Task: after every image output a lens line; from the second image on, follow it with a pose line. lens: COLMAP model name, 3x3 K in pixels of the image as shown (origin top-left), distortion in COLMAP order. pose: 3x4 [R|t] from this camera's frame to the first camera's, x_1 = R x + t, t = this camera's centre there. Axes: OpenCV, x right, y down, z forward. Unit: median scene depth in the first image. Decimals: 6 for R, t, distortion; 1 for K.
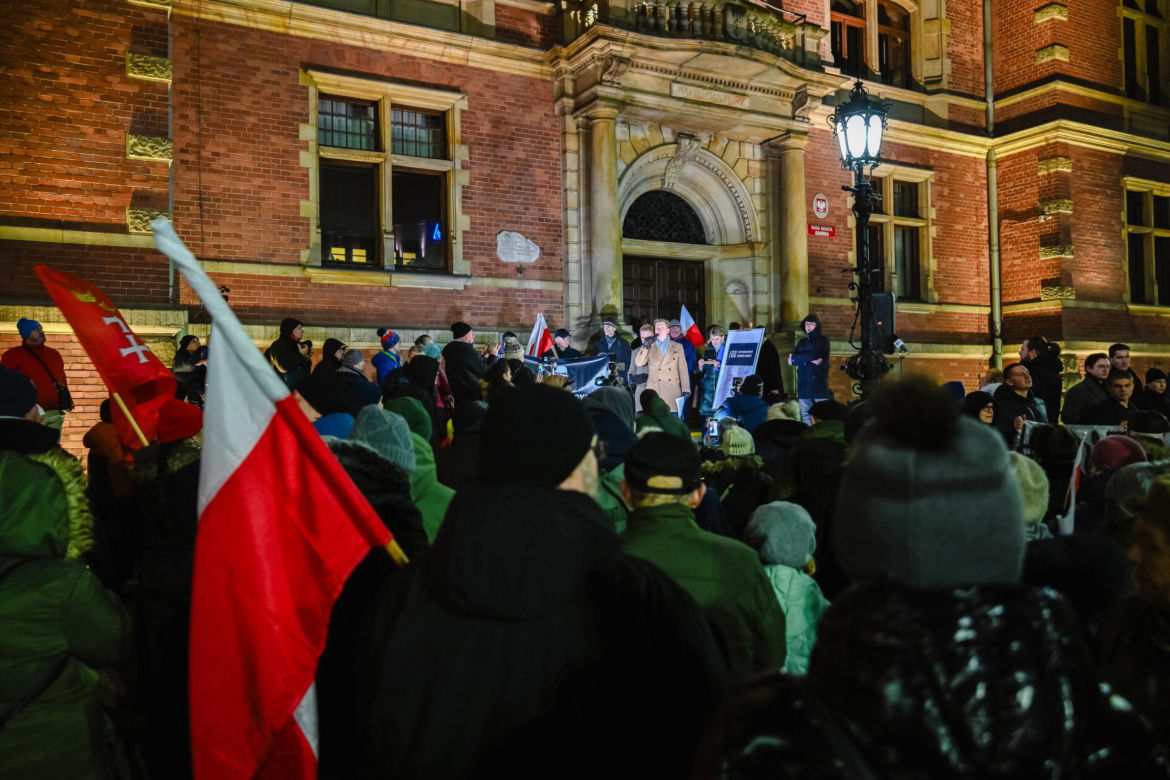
lens RADIAL K [[908.7, 0, 577.7], [0, 908.7, 391.2], [0, 0, 1]] dist [0.002348, -0.004932]
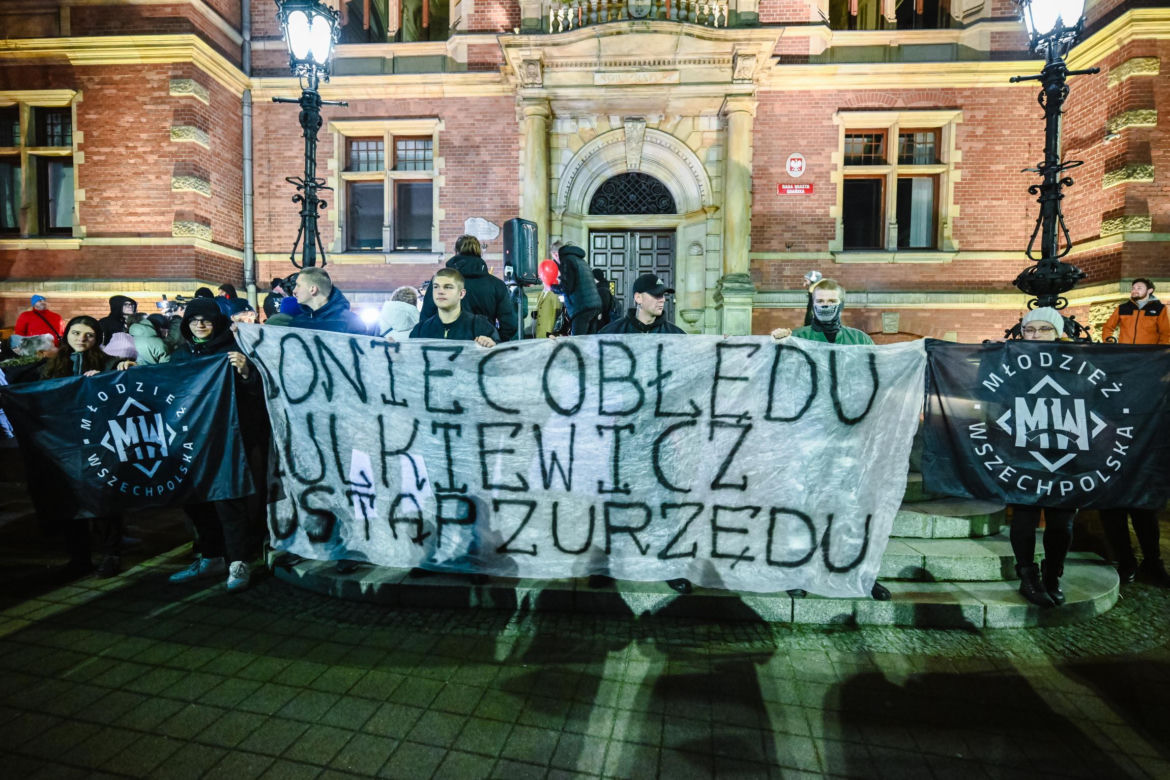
lens RADIAL K [[554.7, 0, 577.9], [0, 554.7, 388.2], [0, 0, 1]] dist [-0.002527, 0.001218]
pose [[0.843640, 0.046586, -0.534885, 0.507217], [-0.014116, 0.997809, 0.064640, 0.020803], [0.536724, -0.046983, 0.842449, 0.381637]]
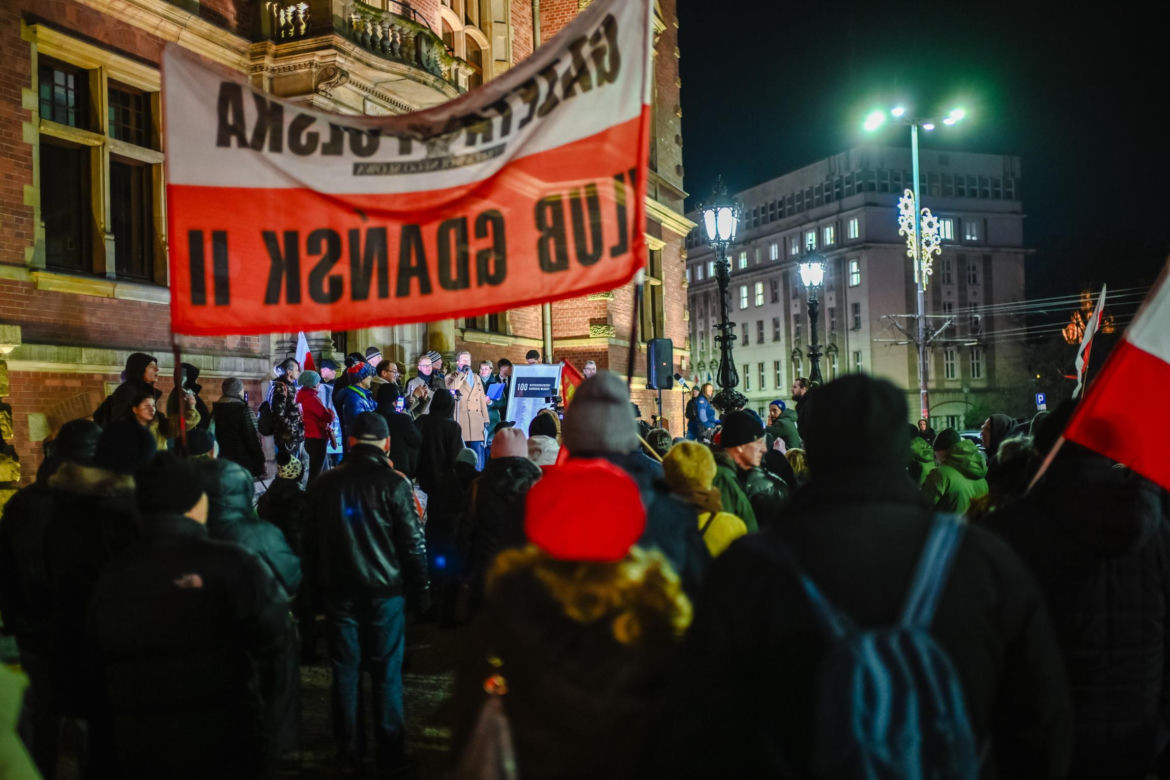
lens RADIAL K [[1153.3, 0, 585.0], [0, 1153.3, 390.0], [0, 0, 1]] dist [-0.002080, 0.005423]
pose [[0.762362, 0.010586, 0.647064, -0.522092], [0.007996, 0.999636, -0.025776, -0.001231], [-0.647101, 0.024825, 0.762000, -0.068342]]
